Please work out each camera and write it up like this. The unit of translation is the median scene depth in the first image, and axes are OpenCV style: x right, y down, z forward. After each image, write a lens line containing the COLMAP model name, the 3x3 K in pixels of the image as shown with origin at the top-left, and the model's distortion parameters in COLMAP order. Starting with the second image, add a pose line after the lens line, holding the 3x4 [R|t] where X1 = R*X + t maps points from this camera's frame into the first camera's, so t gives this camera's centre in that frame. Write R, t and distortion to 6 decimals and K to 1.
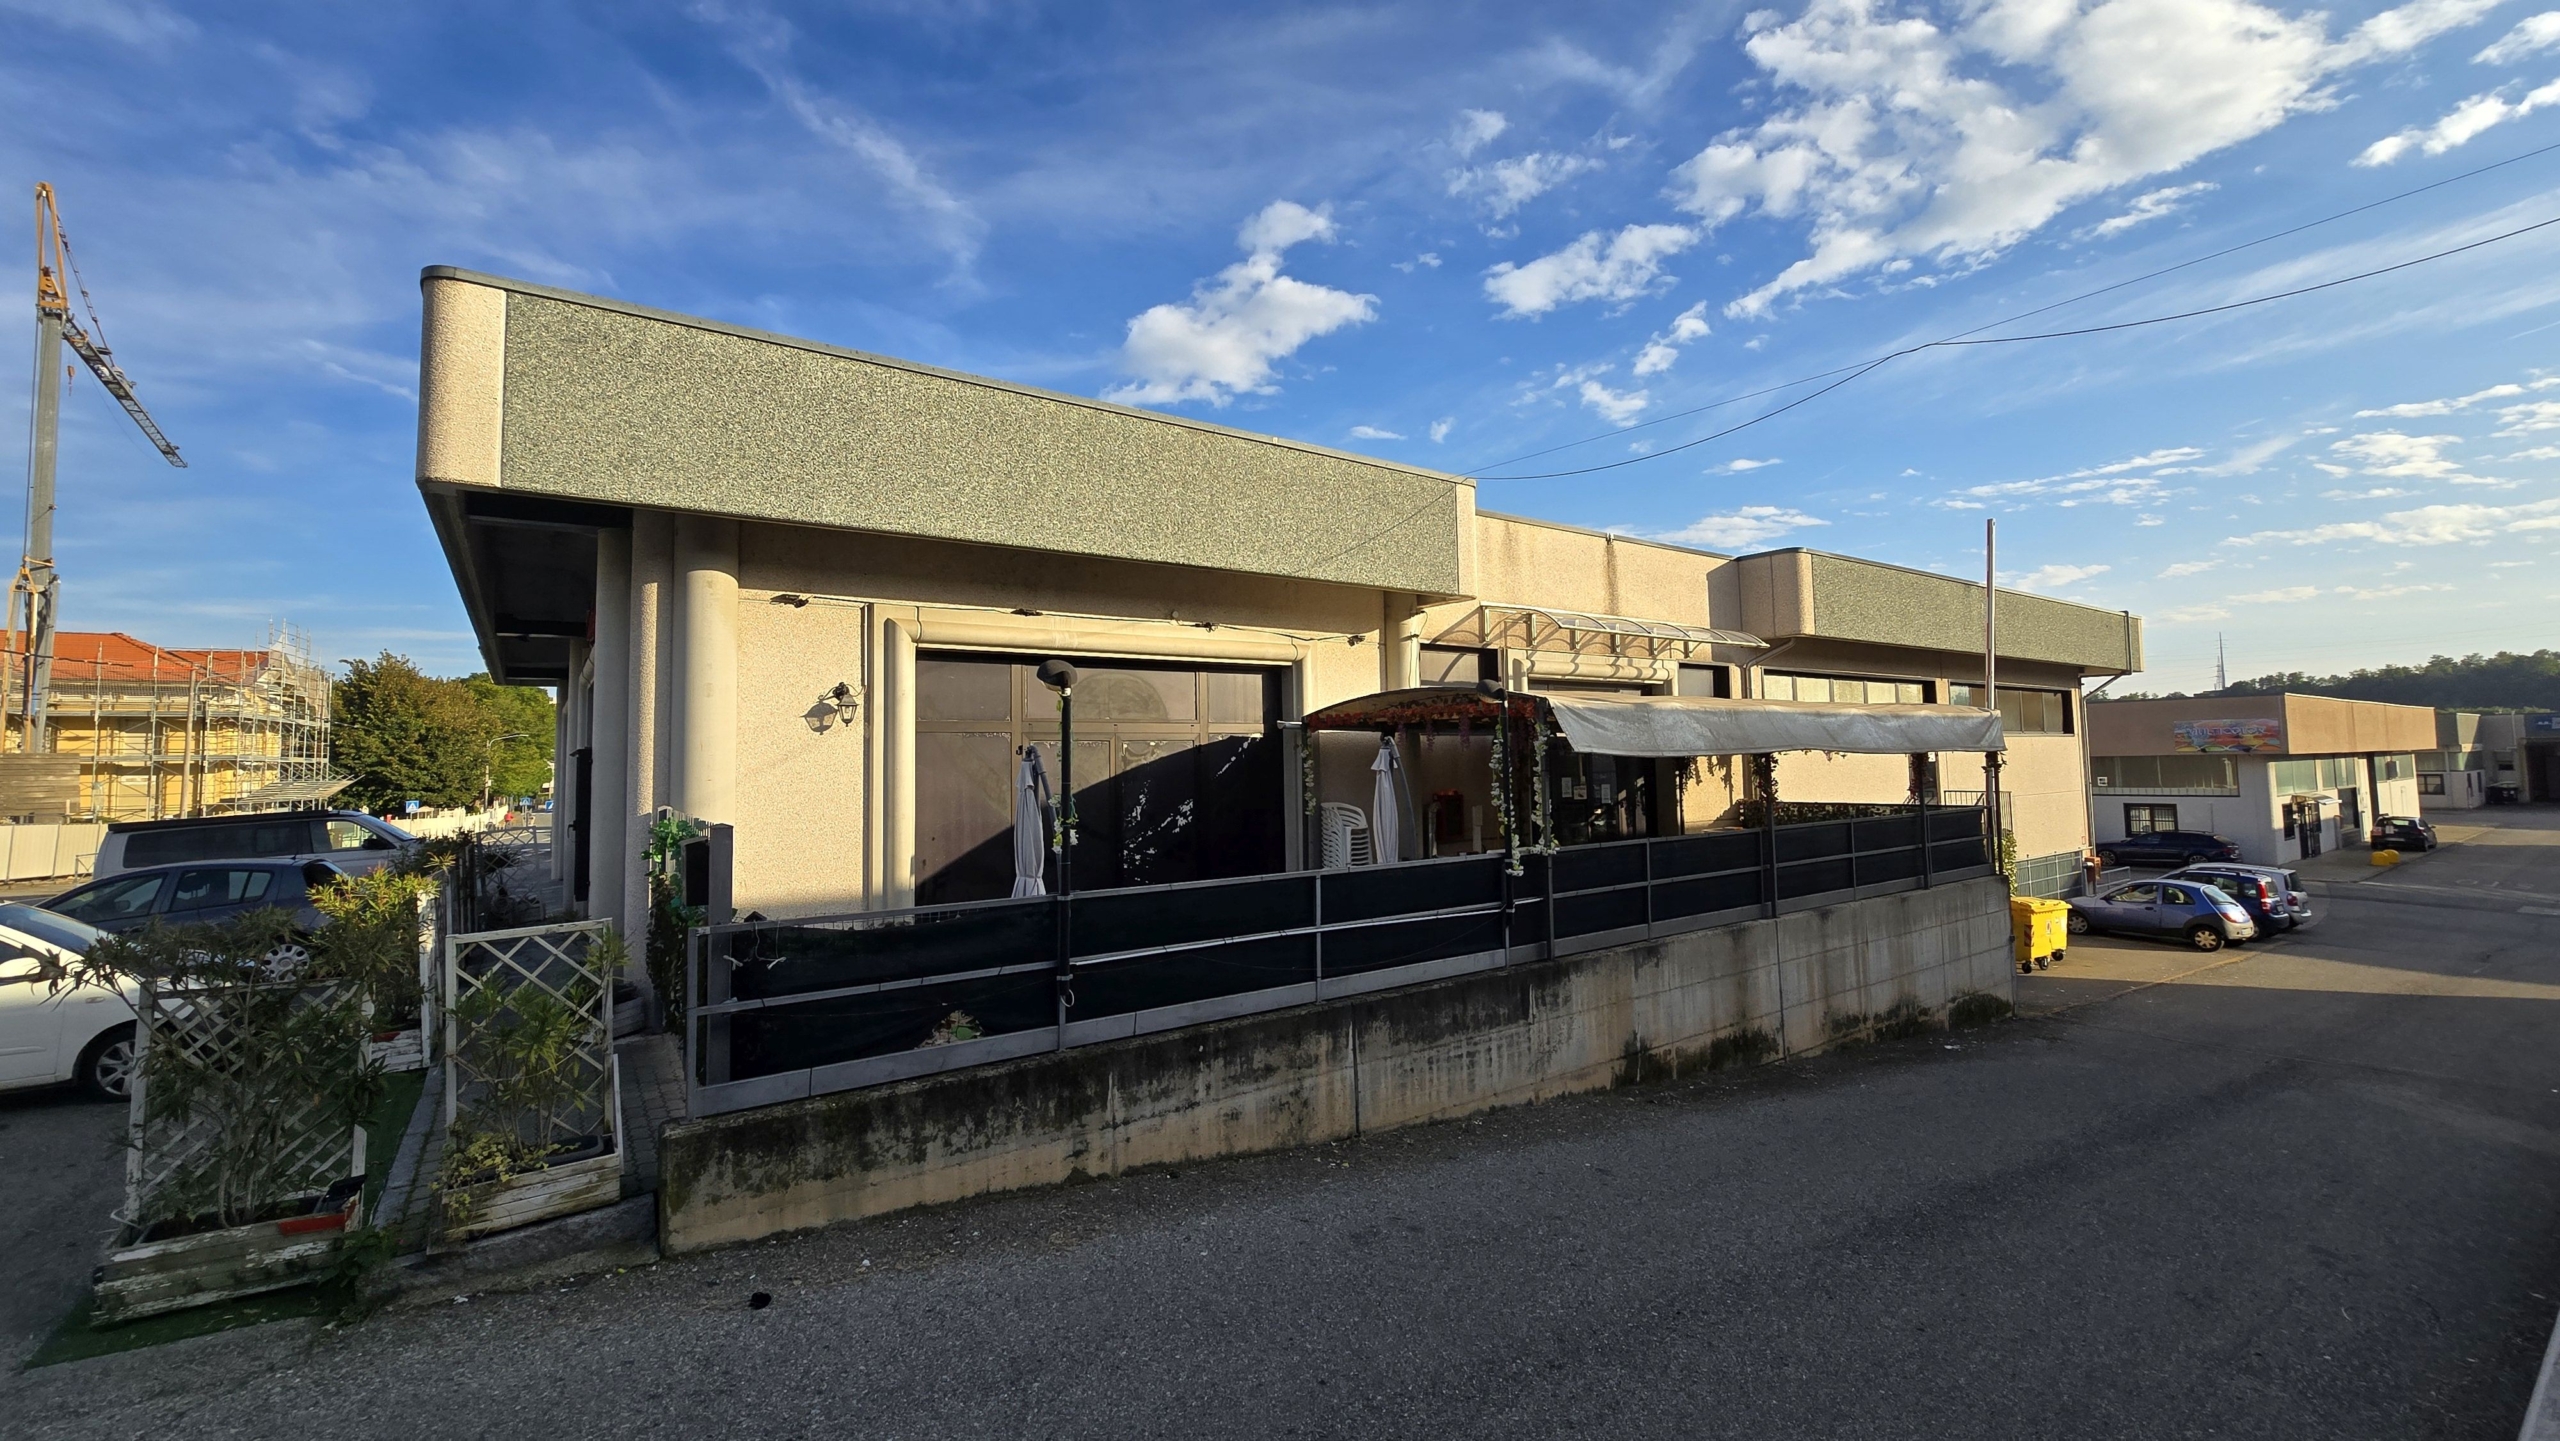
lens RADIAL K [[1010.9, 0, 1280.0], [0, 1010.9, 720.5], [0, 0, 1]] dist [-0.000508, -0.000351]
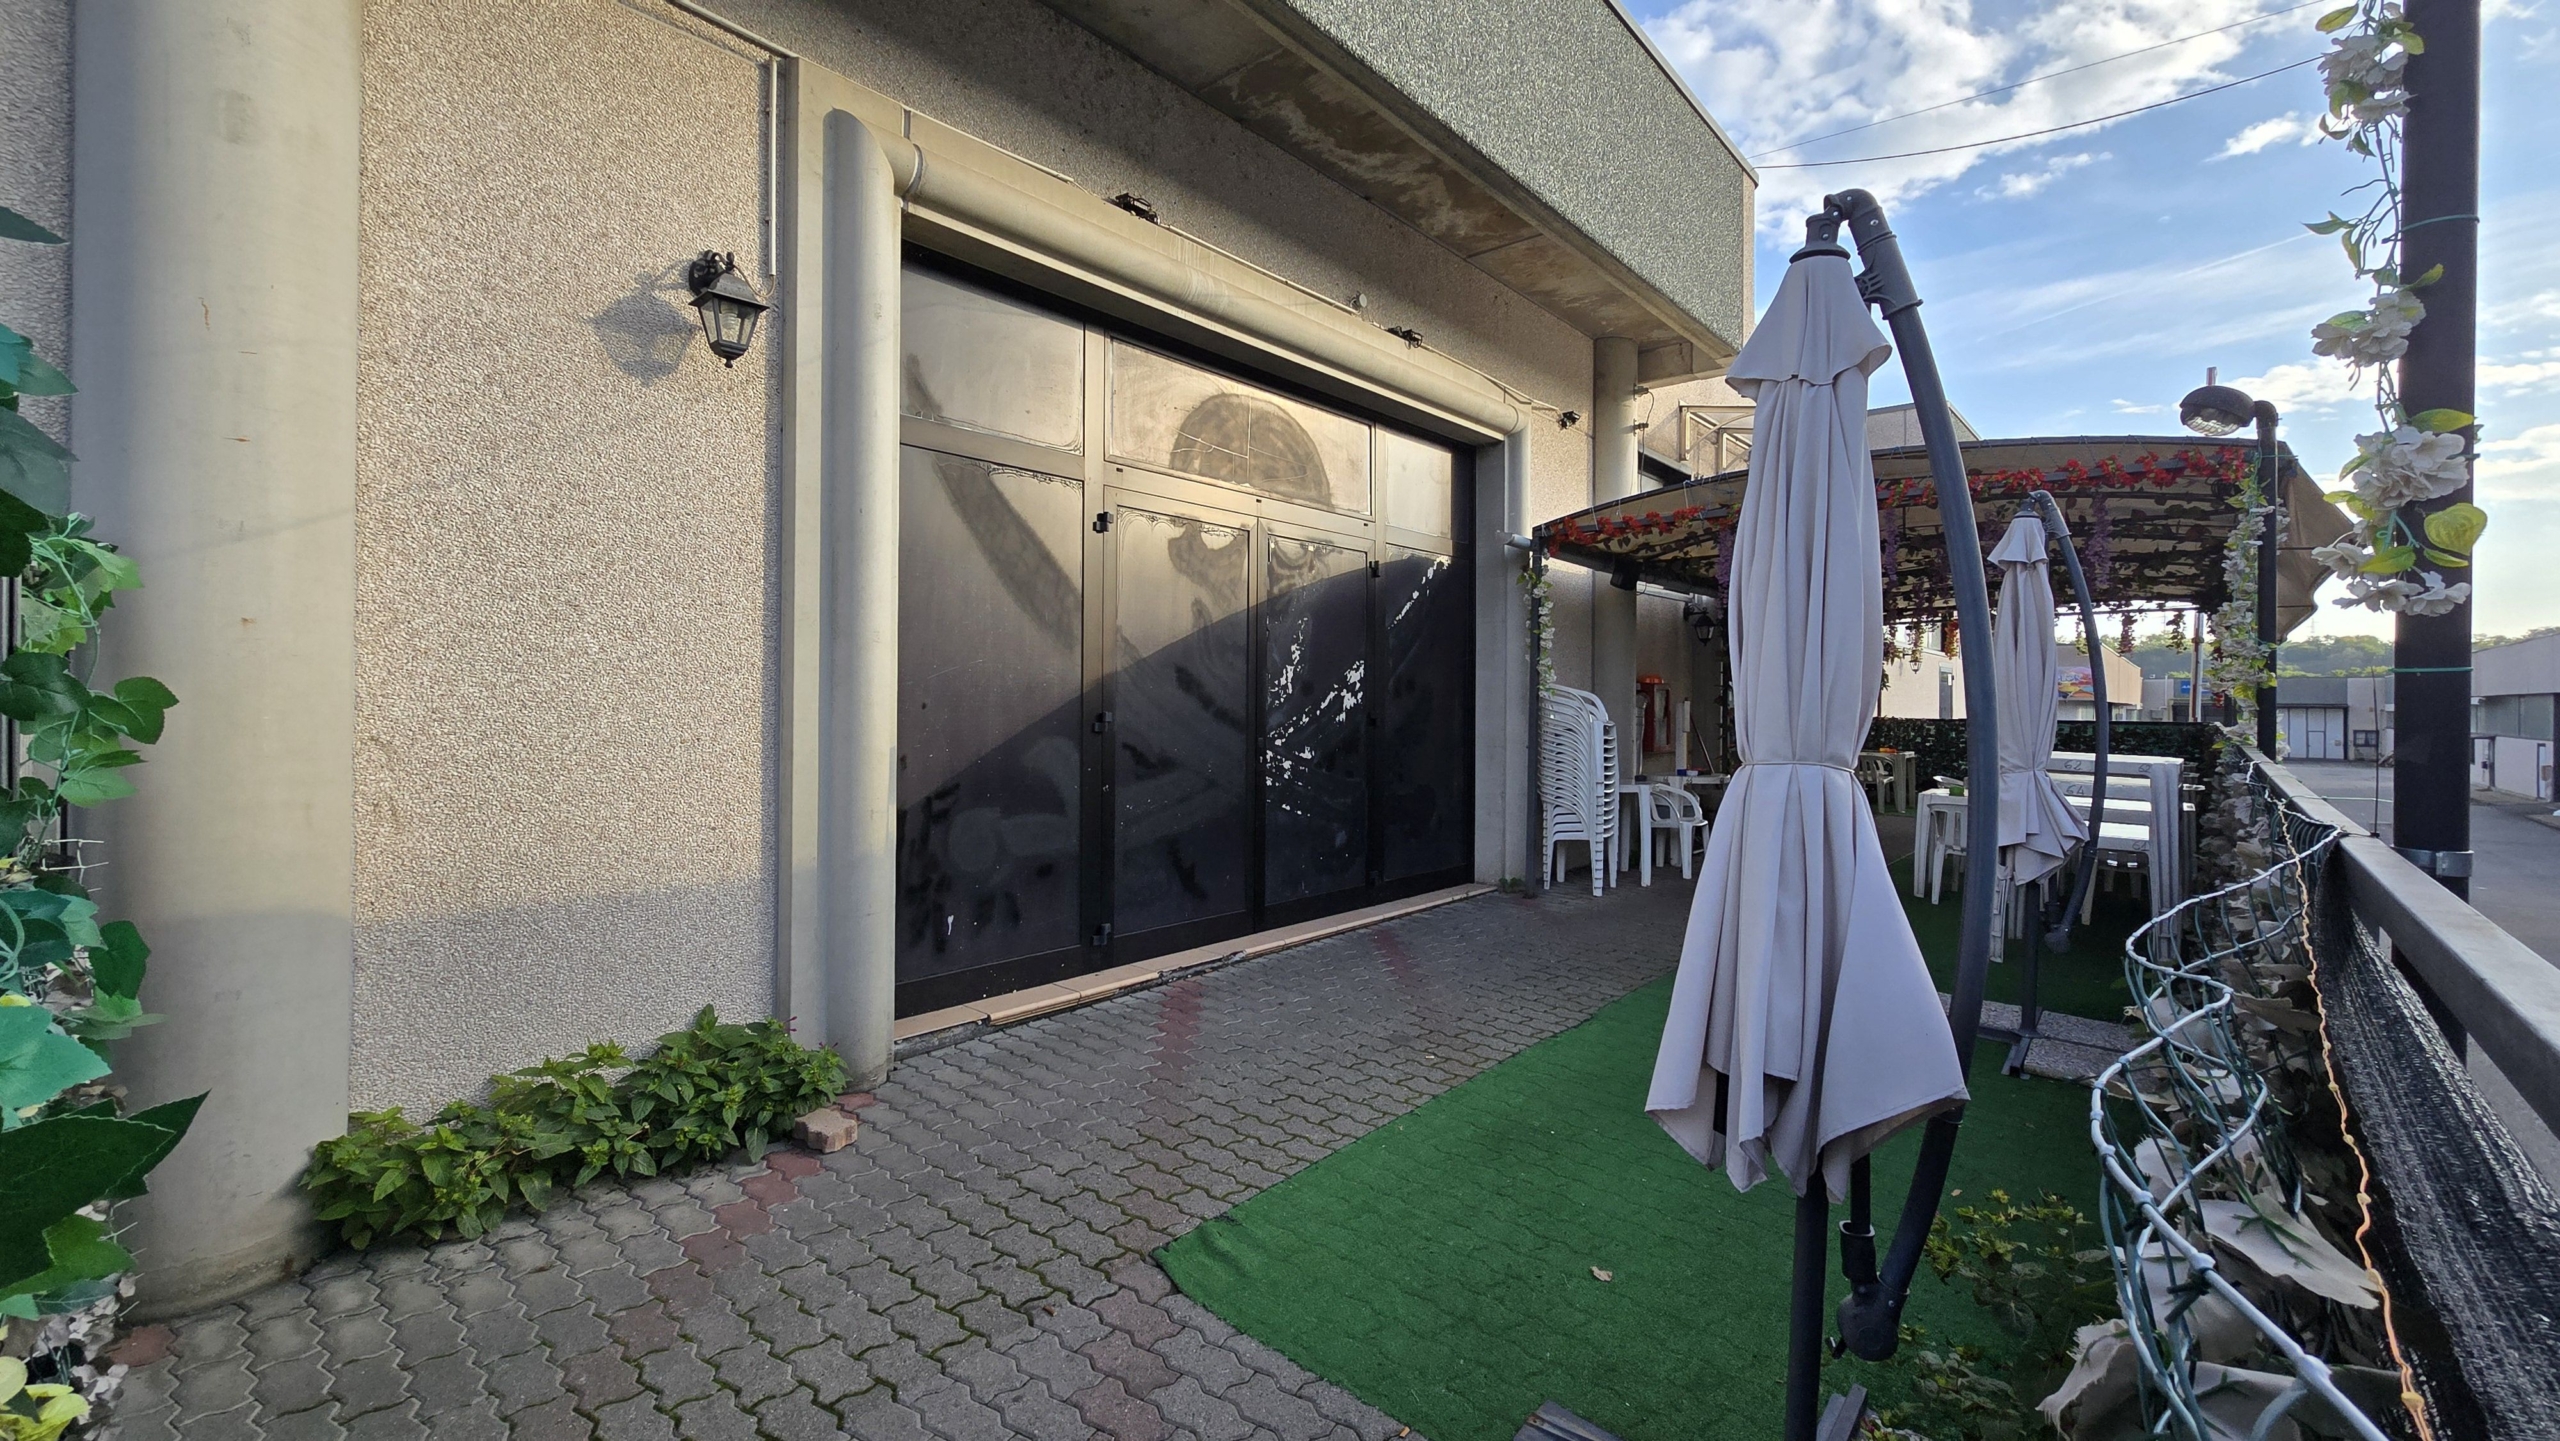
lens RADIAL K [[1030.5, 0, 1280.0], [0, 1030.5, 720.5], [0, 0, 1]] dist [-0.000719, 0.000099]
pose [[0.973659, 0.025226, 0.226611, -0.314261], [-0.038855, 0.997681, 0.055885, 0.099799], [-0.224676, -0.063218, 0.972381, 0.587384]]
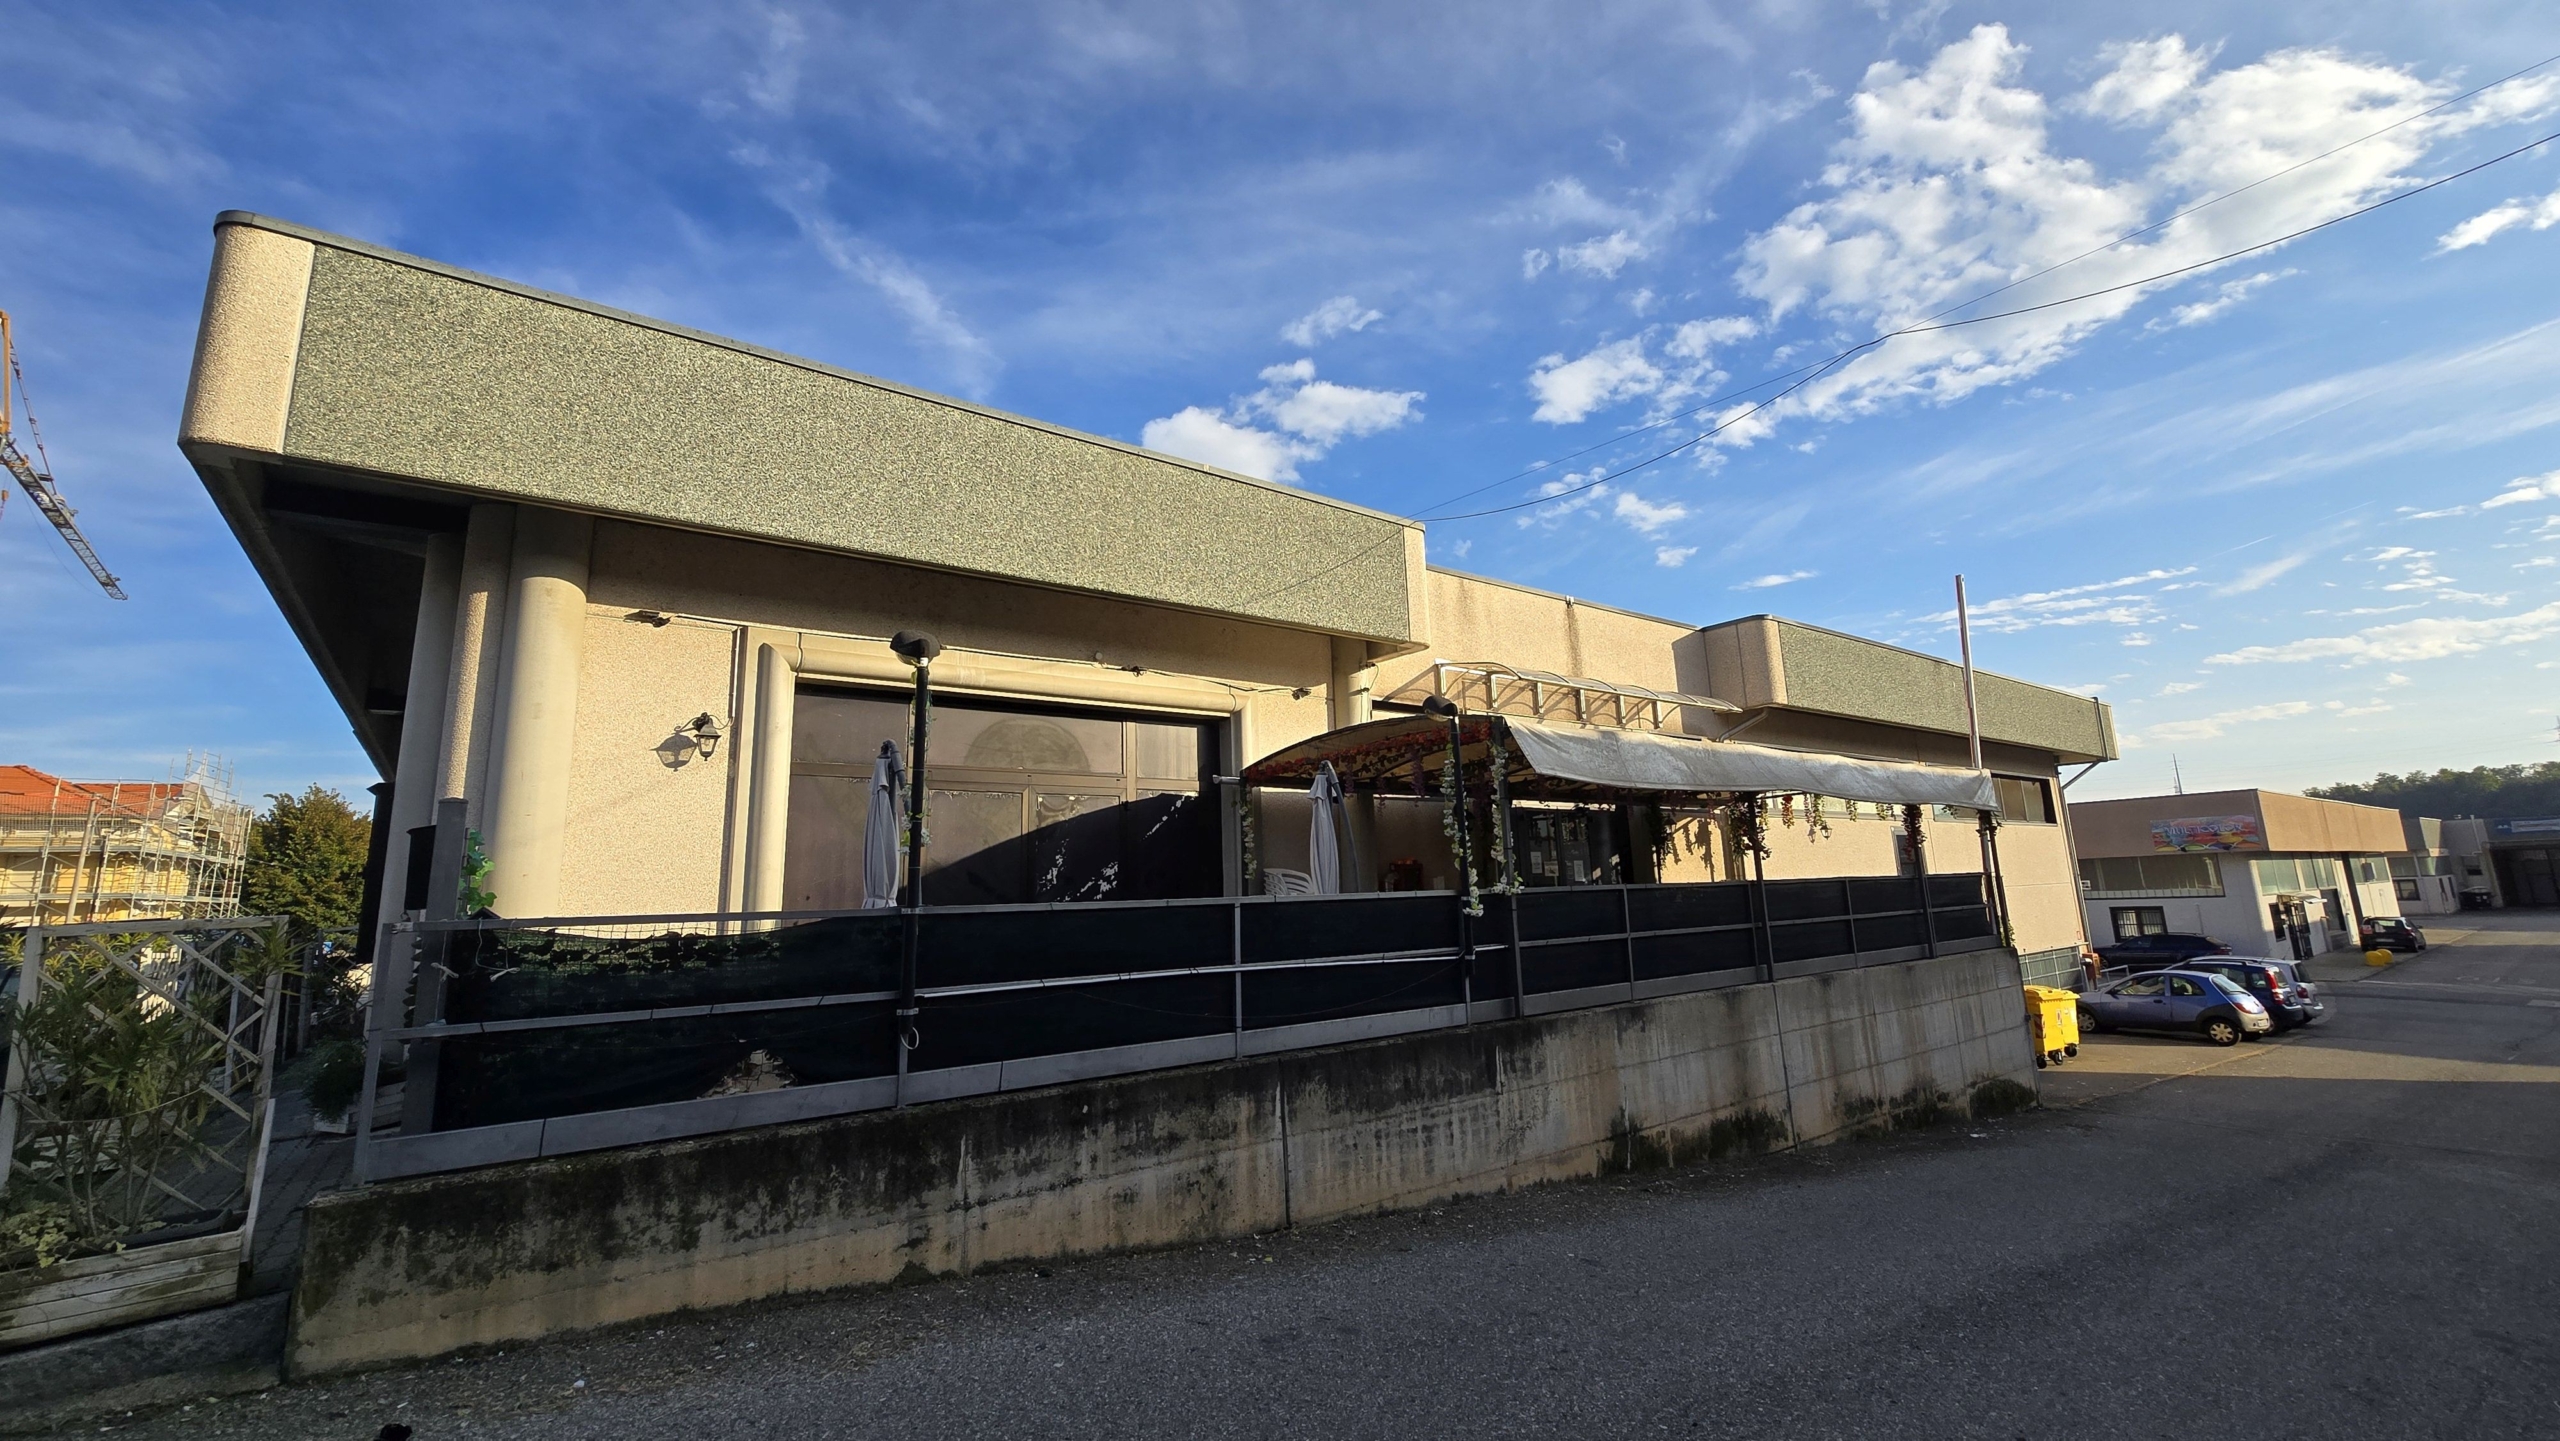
lens RADIAL K [[1022.2, 0, 1280.0], [0, 1022.2, 720.5], [0, 0, 1]] dist [-0.002697, 0.000484]
pose [[0.999538, -0.009375, 0.028928, 0.039568], [0.013001, 0.991715, -0.127799, 0.088192], [-0.027490, 0.128116, 0.991378, 0.107922]]
